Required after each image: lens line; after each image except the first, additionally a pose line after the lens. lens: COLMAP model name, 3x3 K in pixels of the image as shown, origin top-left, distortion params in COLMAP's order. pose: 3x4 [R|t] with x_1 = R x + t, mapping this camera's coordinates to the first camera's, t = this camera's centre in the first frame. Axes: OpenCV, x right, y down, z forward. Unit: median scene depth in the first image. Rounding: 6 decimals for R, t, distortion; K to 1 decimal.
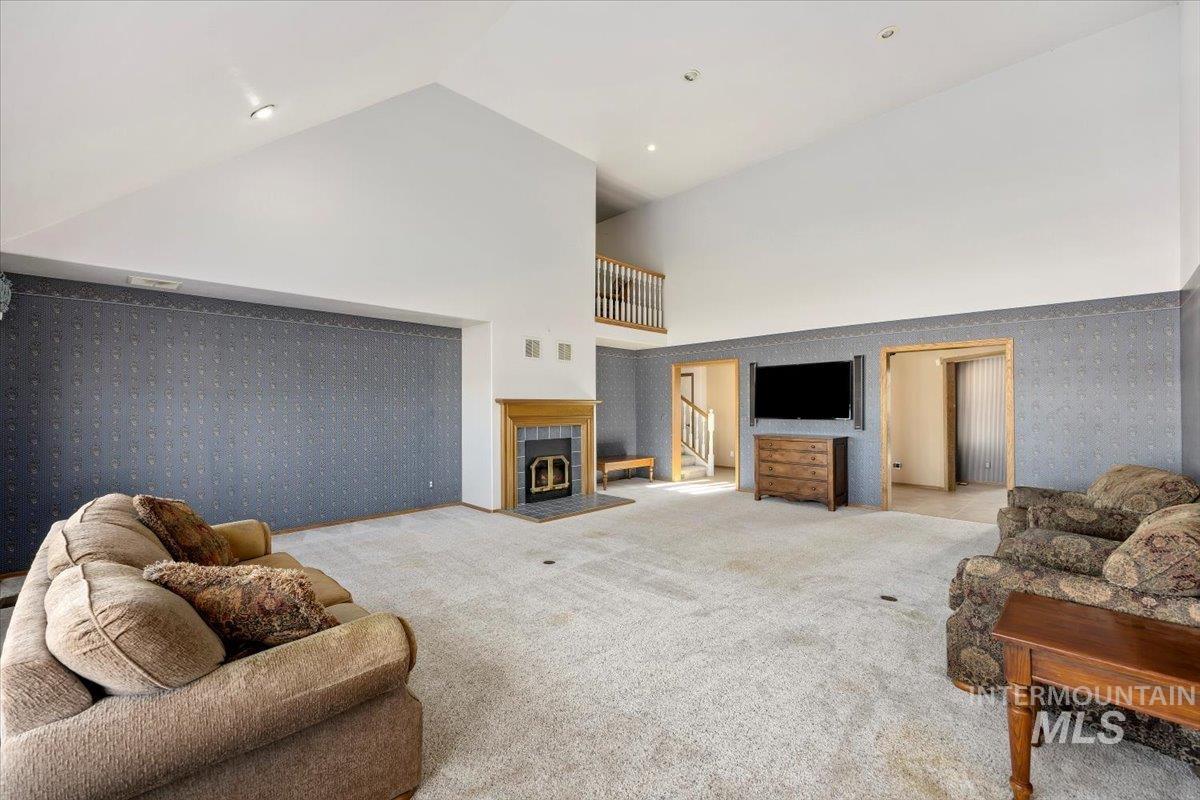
lens RADIAL K [[471.2, 0, 606.8], [0, 471.2, 401.7], [0, 0, 1]] dist [0.008005, 0.000193]
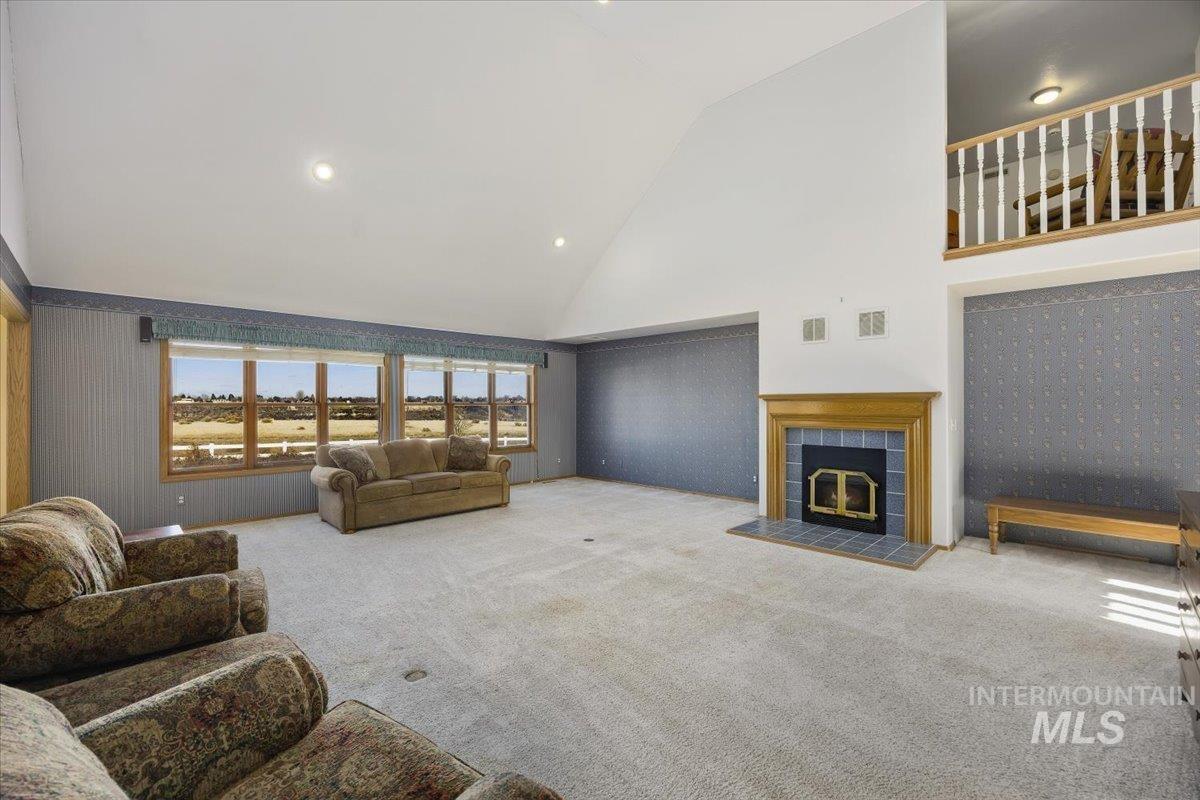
lens RADIAL K [[543.6, 0, 606.4], [0, 543.6, 402.1], [0, 0, 1]] dist [0.002306, 0.000093]
pose [[0.014286, 0.006194, -0.999879, 0.731141], [0.025878, 0.999644, 0.006563, -0.006706], [0.999563, -0.025969, 0.014121, 0.617812]]
